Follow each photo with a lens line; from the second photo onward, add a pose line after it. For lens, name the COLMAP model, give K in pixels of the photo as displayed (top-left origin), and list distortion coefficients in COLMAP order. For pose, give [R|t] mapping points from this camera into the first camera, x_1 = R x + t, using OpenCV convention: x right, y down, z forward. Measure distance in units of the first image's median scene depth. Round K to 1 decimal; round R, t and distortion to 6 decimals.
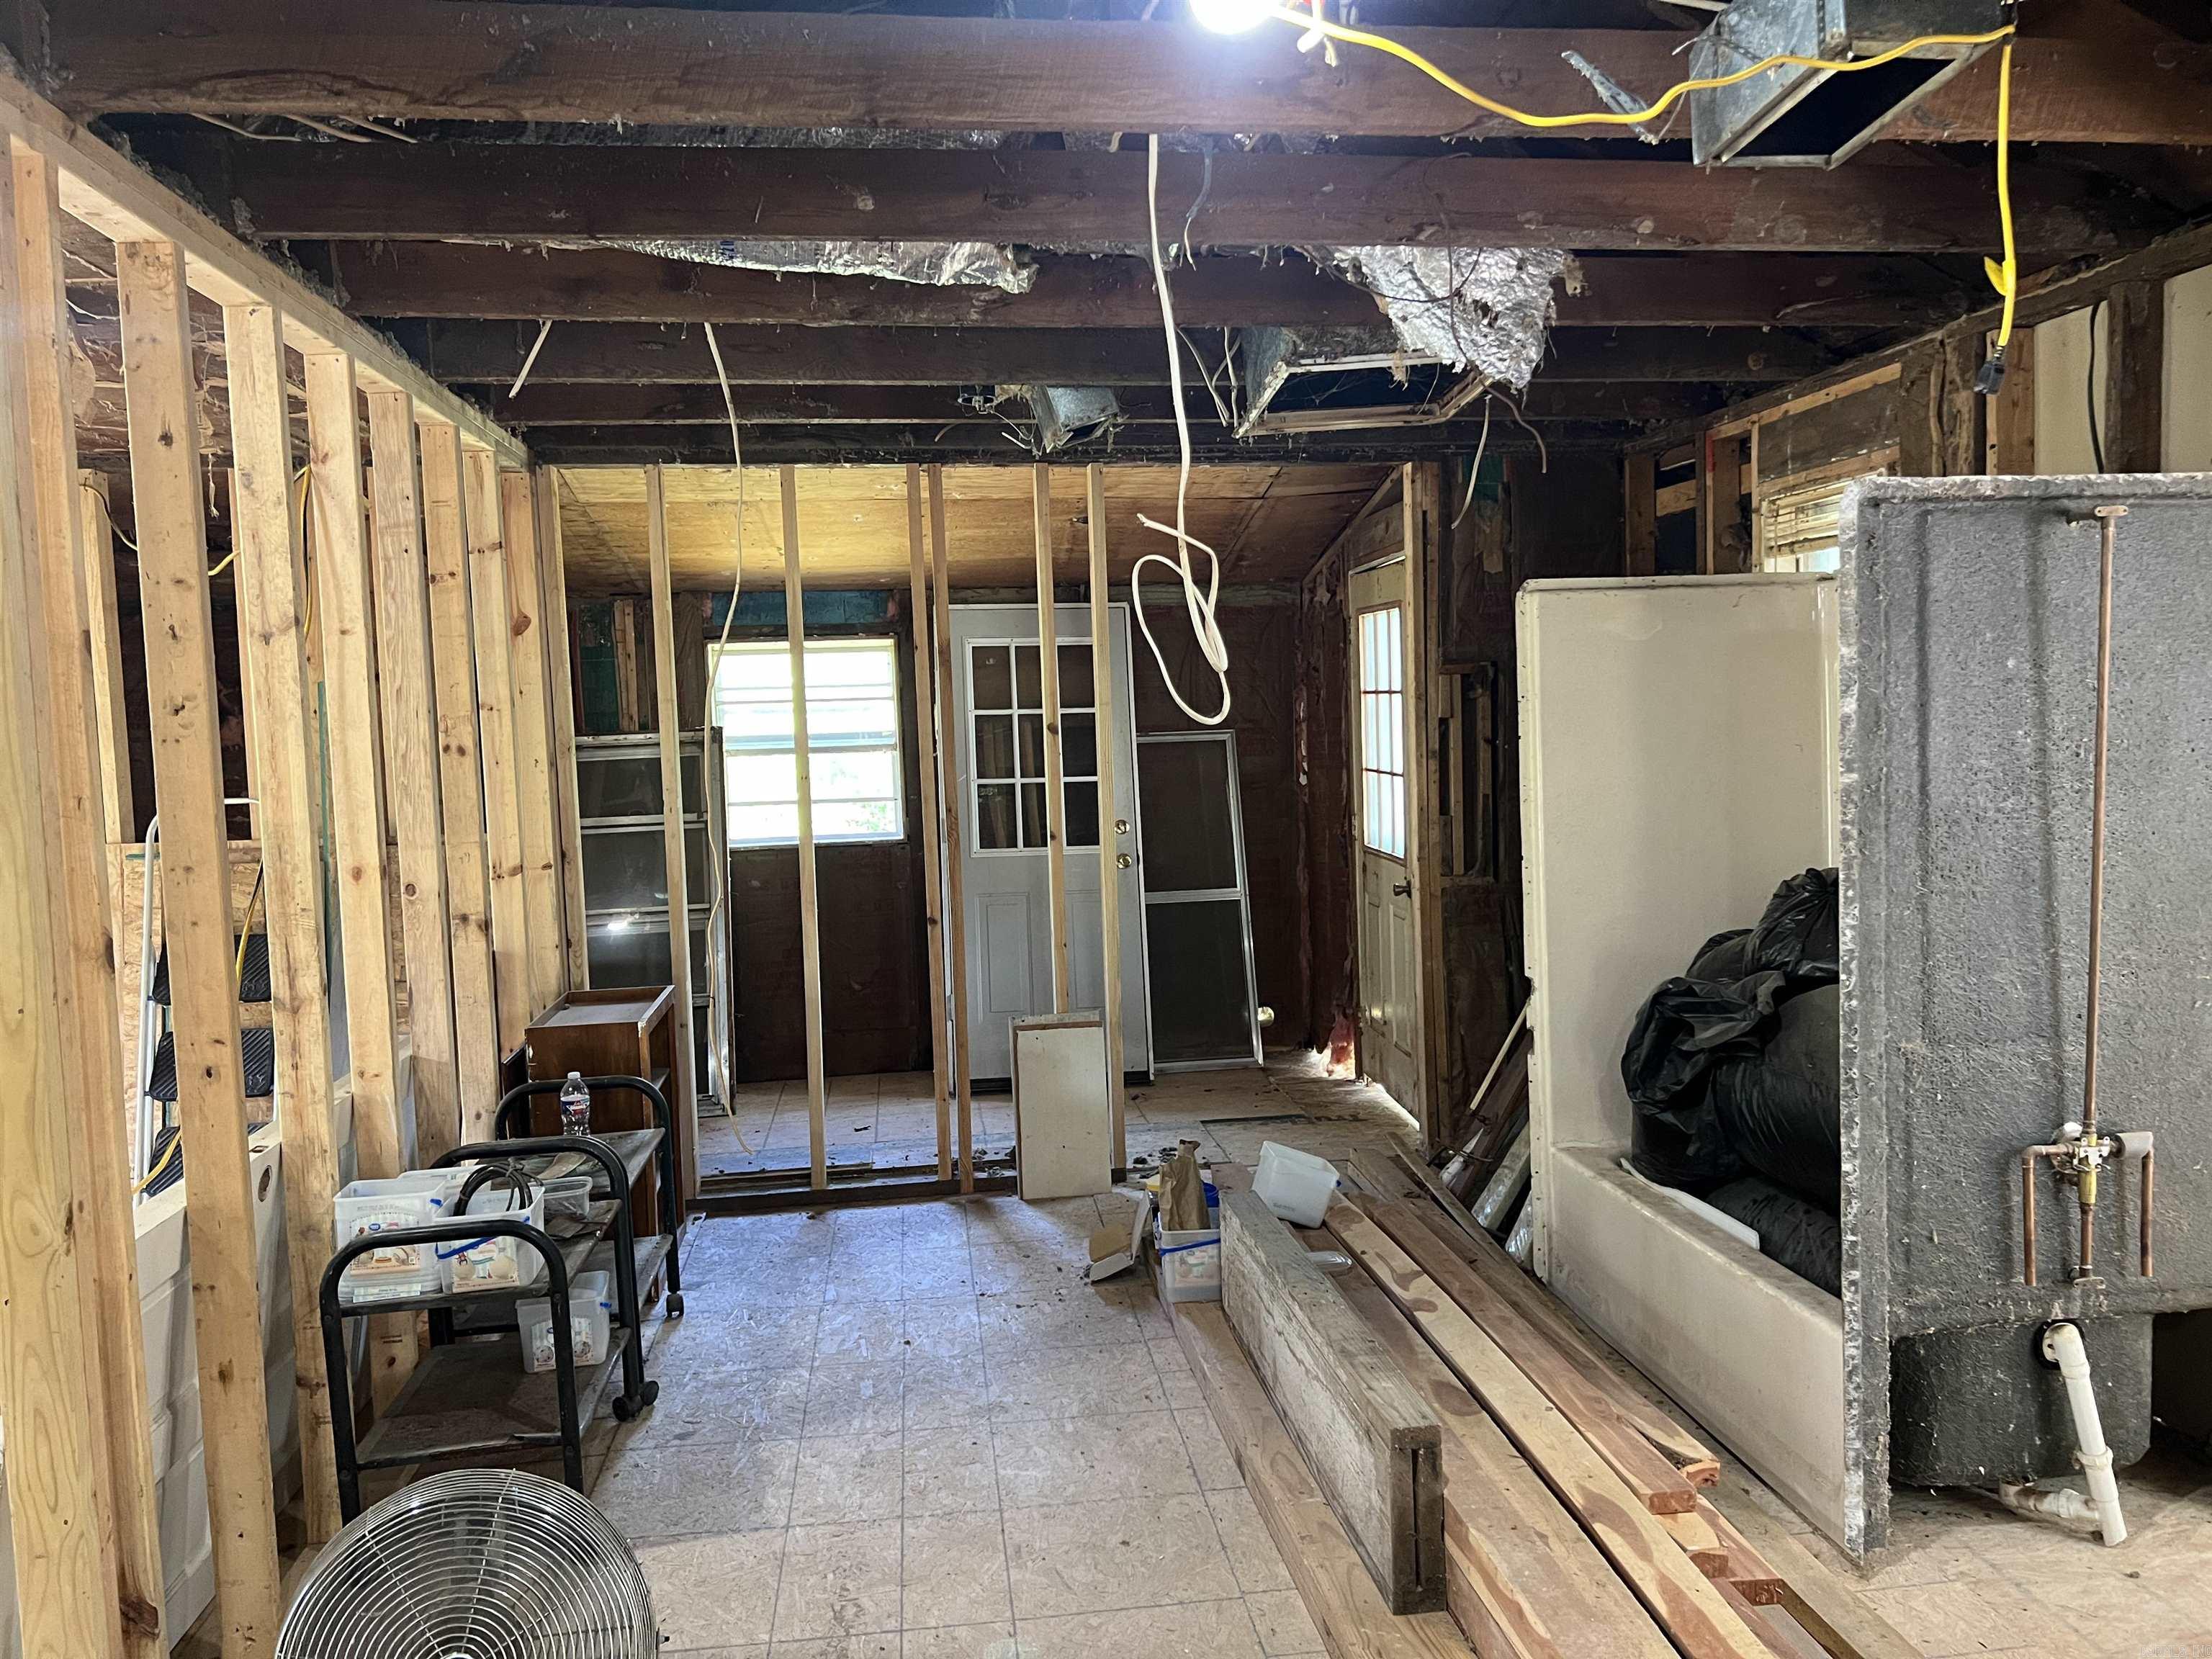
lens RADIAL K [[1669.8, 0, 1108.2], [0, 1669.8, 828.9], [0, 0, 1]] dist [0.028298, -0.025478]
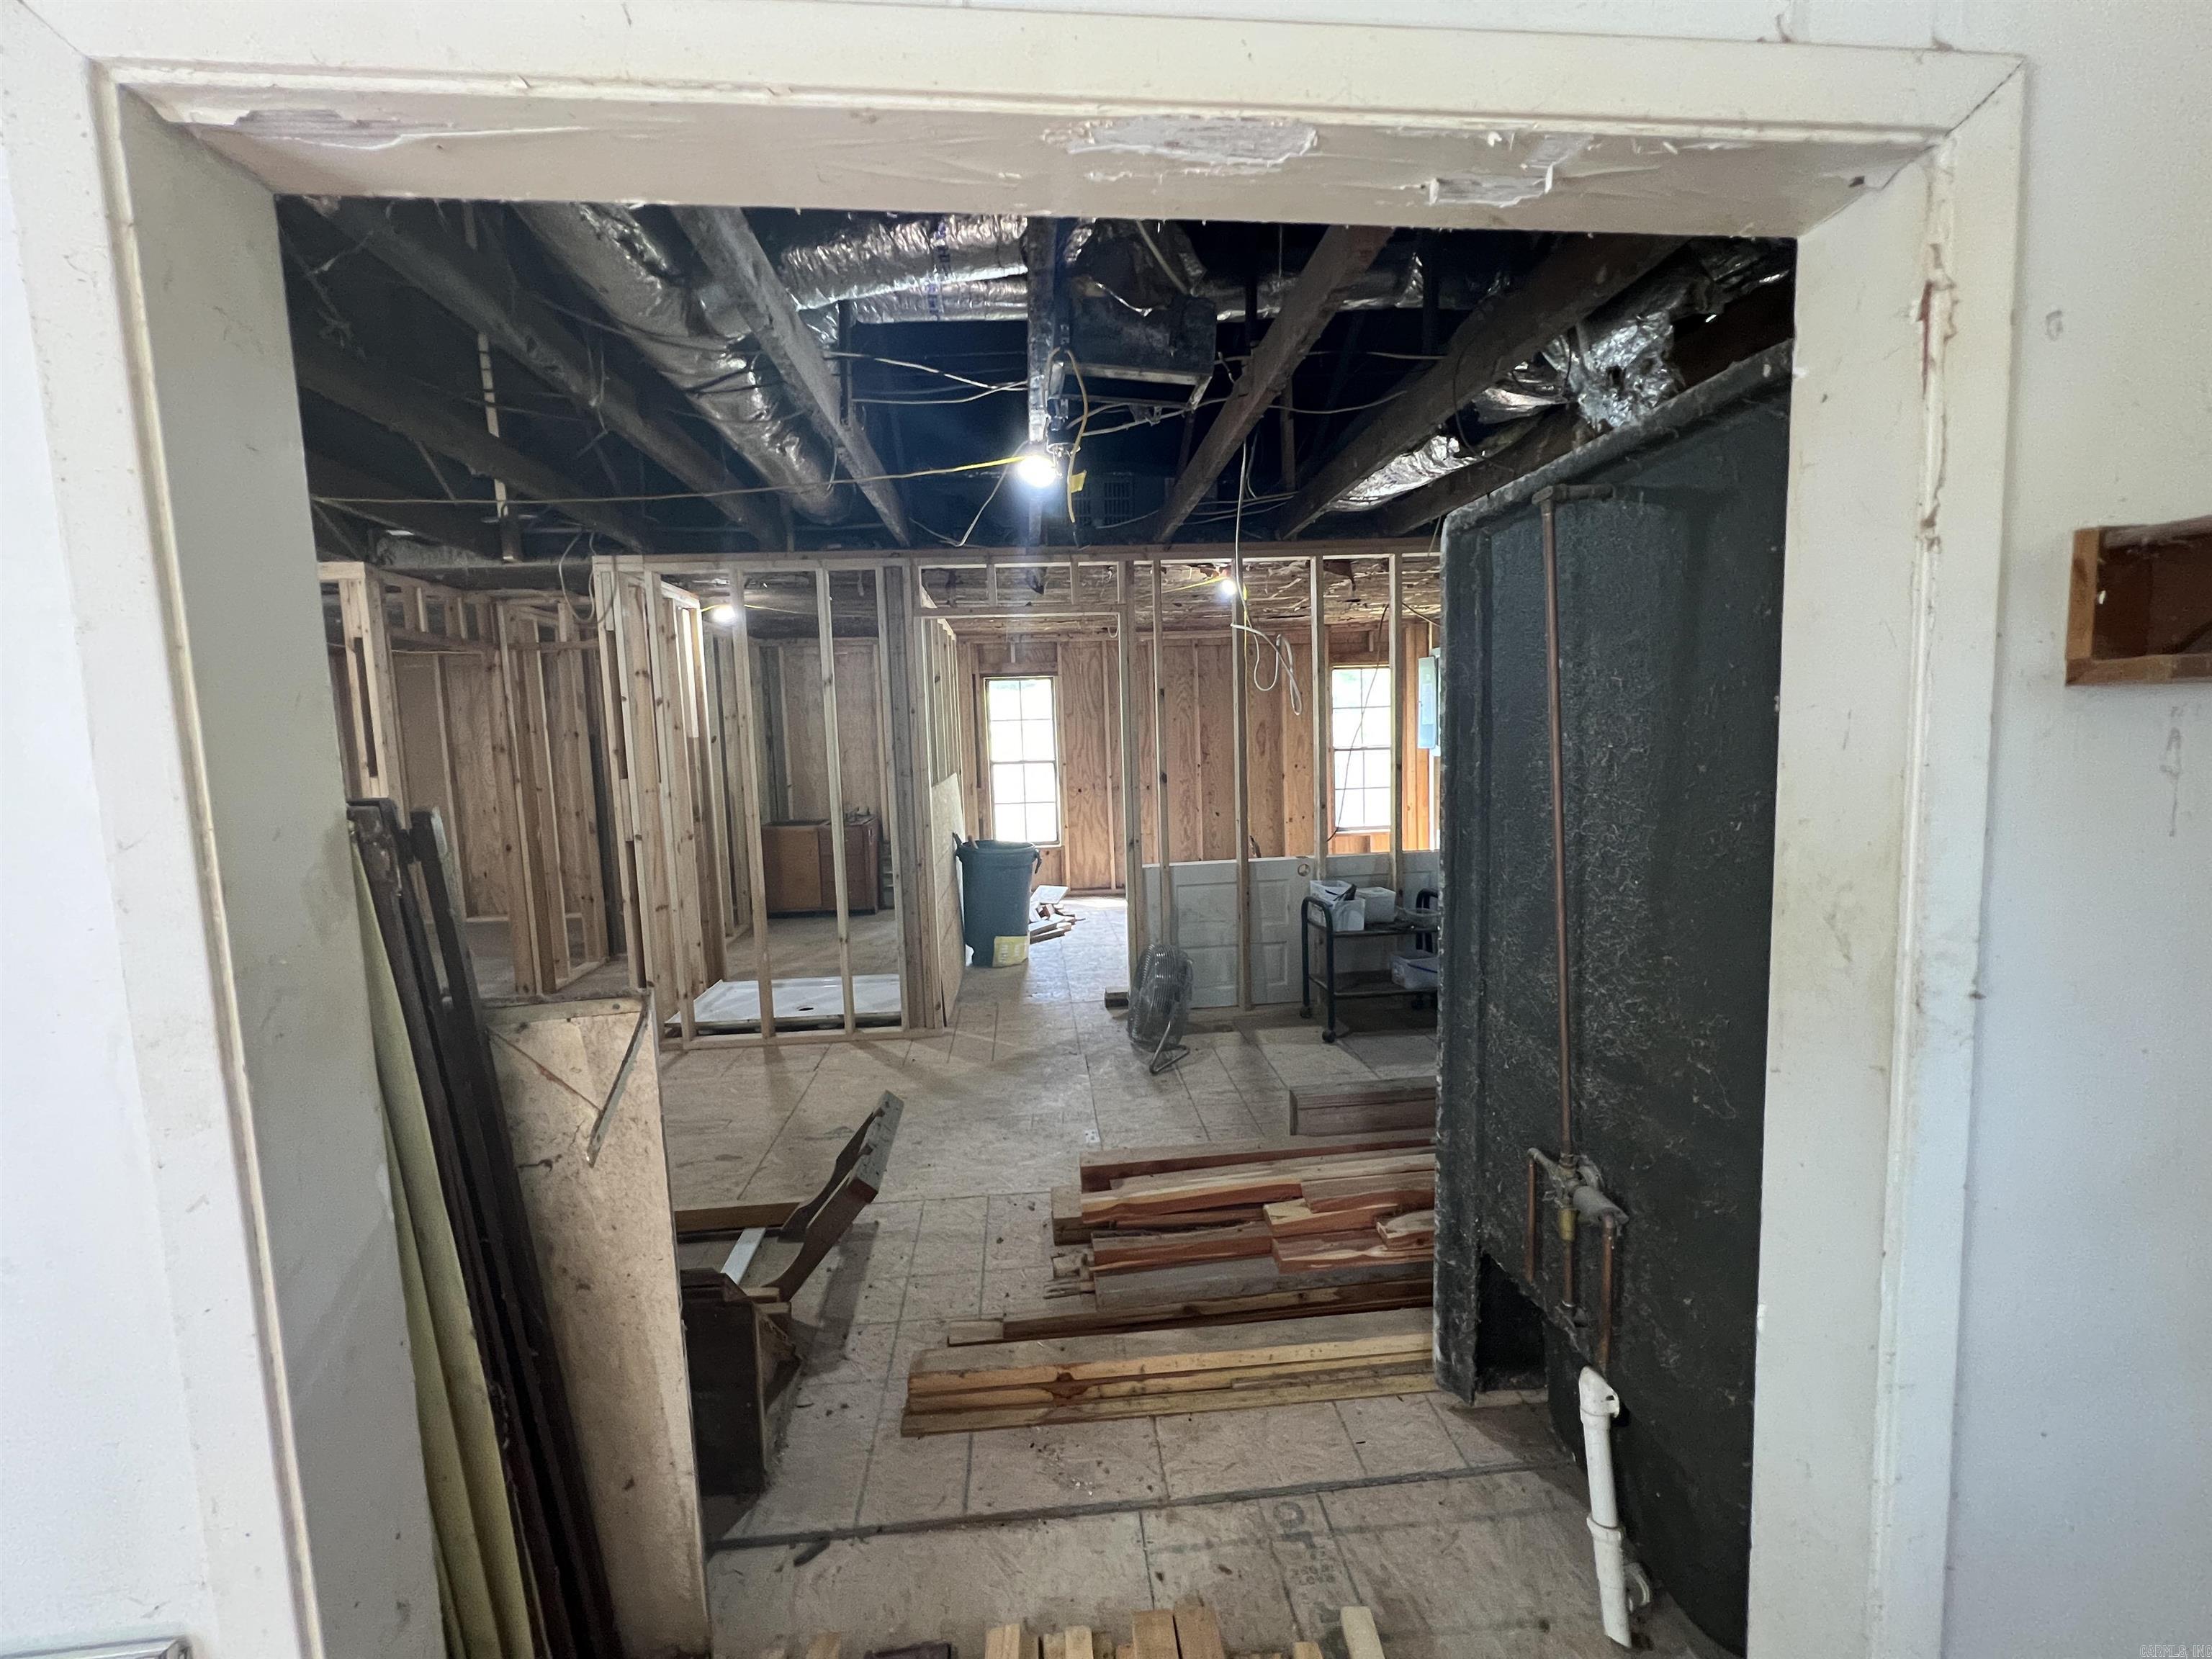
lens RADIAL K [[892.3, 0, 1105.0], [0, 892.3, 821.7], [0, 0, 1]] dist [0.000807, 0.000023]
pose [[-0.025620, 0.135254, -0.990480, 0.927626], [-0.028136, 0.990315, 0.135960, -0.061004], [0.999276, 0.031352, -0.021567, 0.648951]]
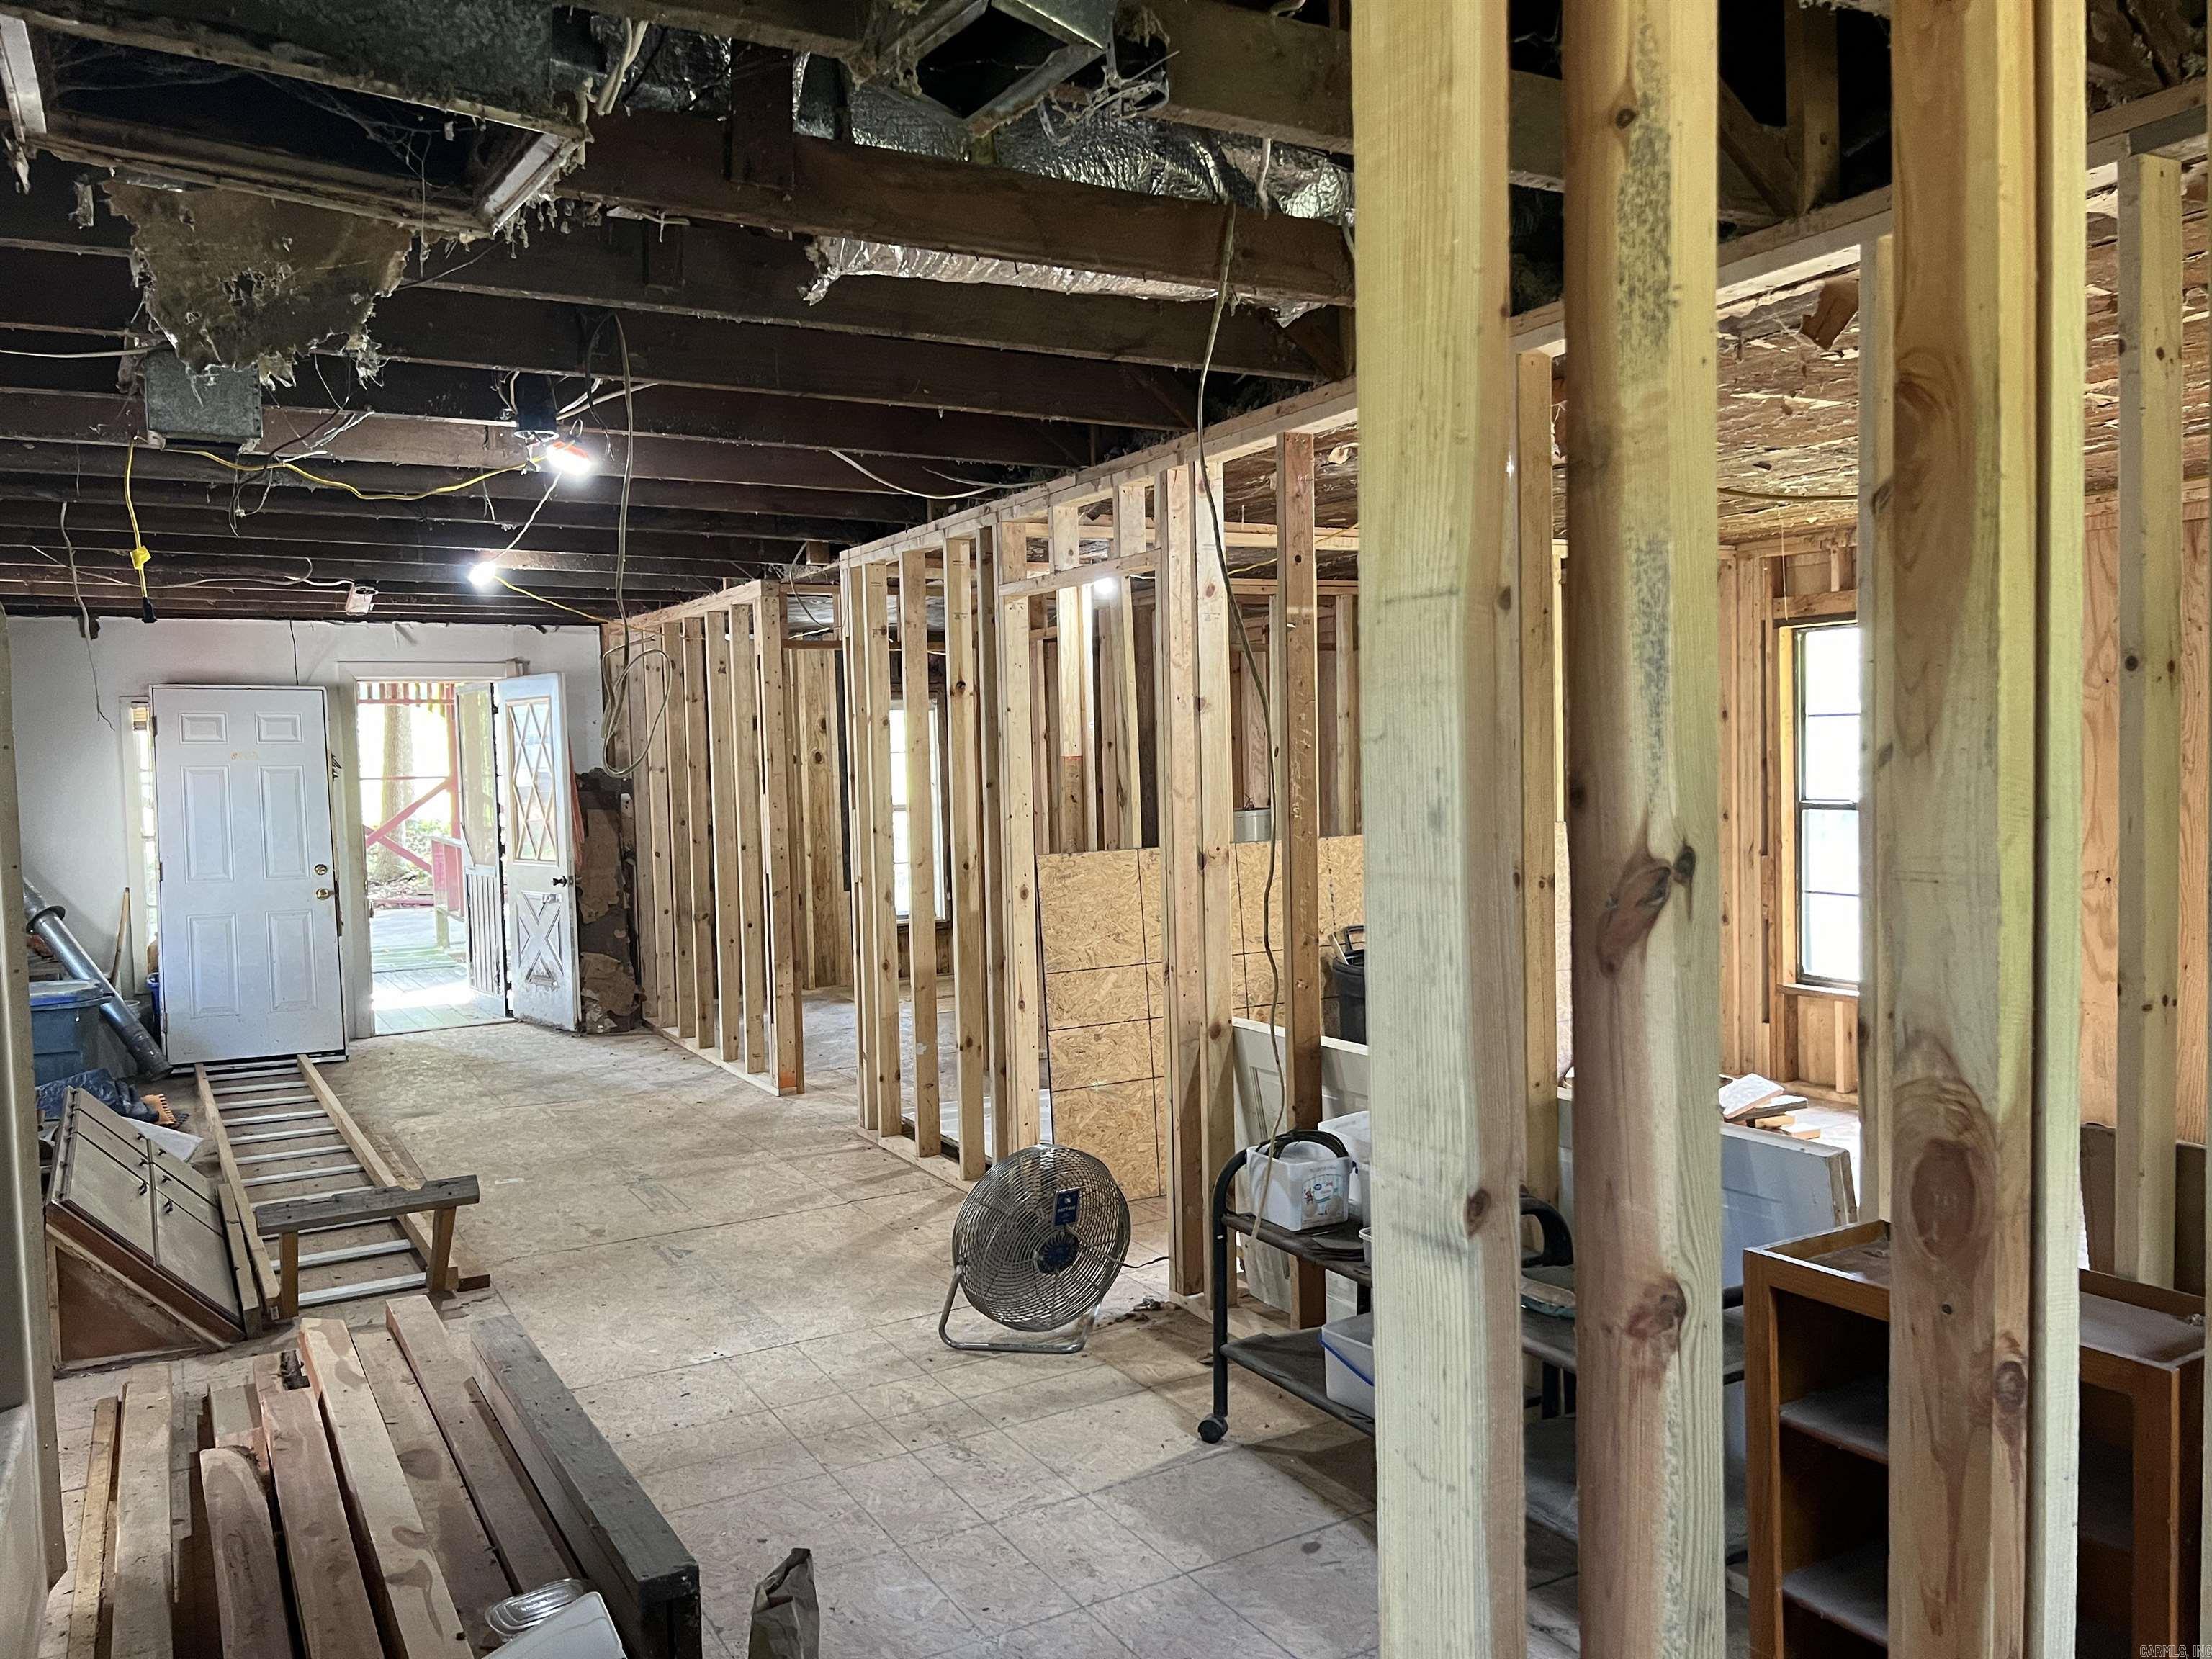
lens RADIAL K [[1669.8, 0, 1106.1], [0, 1669.8, 832.1], [0, 0, 1]] dist [0.028298, -0.025478]
pose [[-0.918539, 0.074730, -0.388204, 0.174152], [0.031625, 0.992714, 0.116269, -0.125472], [0.394064, 0.094520, -0.914210, 1.912722]]
